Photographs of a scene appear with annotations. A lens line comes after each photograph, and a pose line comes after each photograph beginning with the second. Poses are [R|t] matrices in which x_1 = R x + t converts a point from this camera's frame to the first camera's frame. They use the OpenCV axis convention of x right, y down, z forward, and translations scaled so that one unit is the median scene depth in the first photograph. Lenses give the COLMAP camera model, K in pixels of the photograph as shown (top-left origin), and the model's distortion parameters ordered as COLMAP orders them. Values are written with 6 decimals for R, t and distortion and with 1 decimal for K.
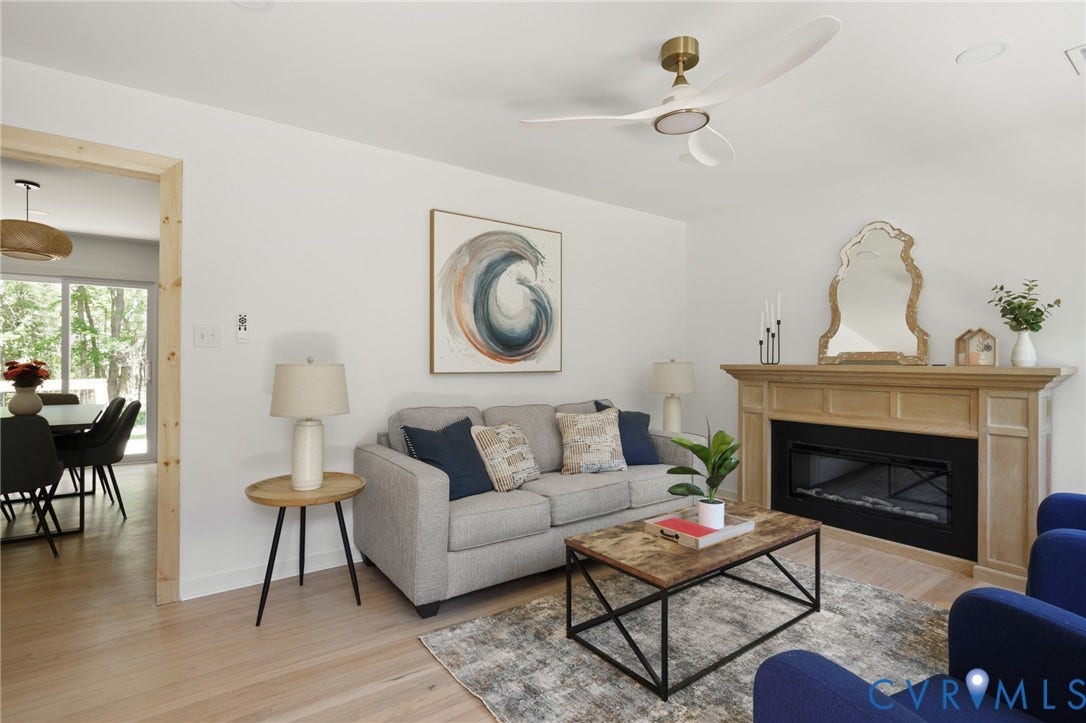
lens RADIAL K [[520.9, 0, 542.9], [0, 520.9, 361.4], [0, 0, 1]] dist [-0.020455, 0.001375]
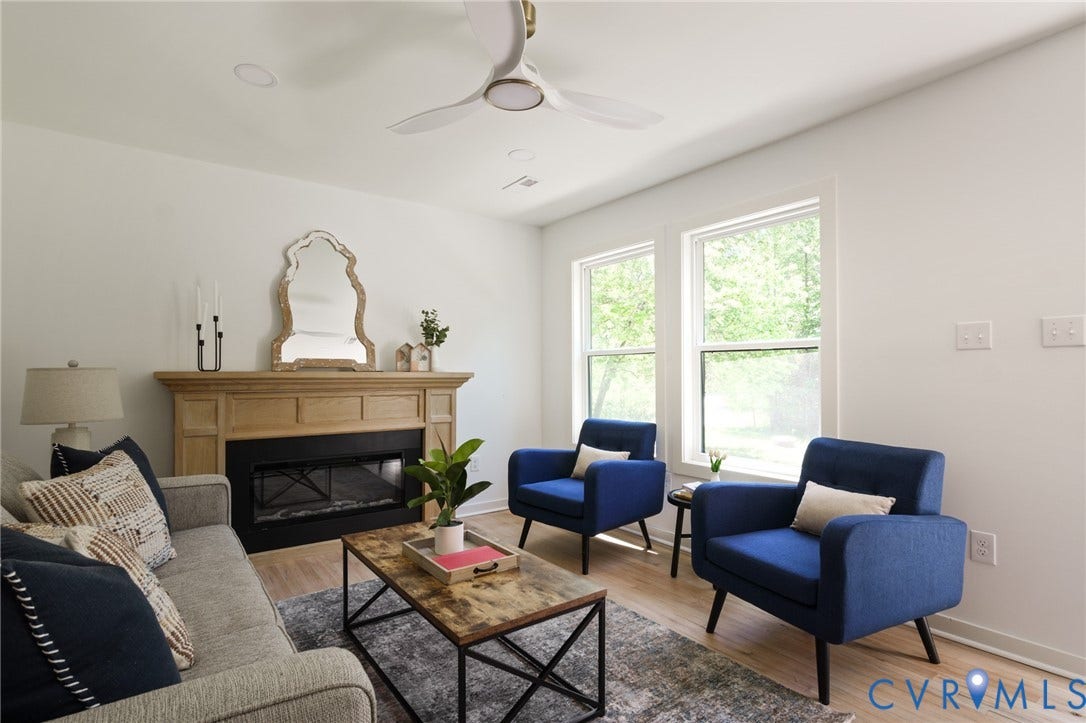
lens RADIAL K [[520.9, 0, 541.7], [0, 520.9, 365.6], [0, 0, 1]] dist [-0.020455, 0.001375]
pose [[0.014019, 0.013066, 0.999816, -0.403966], [0.003007, 0.999910, -0.013109, 0.010223], [-0.999897, 0.003190, 0.013978, 0.601205]]
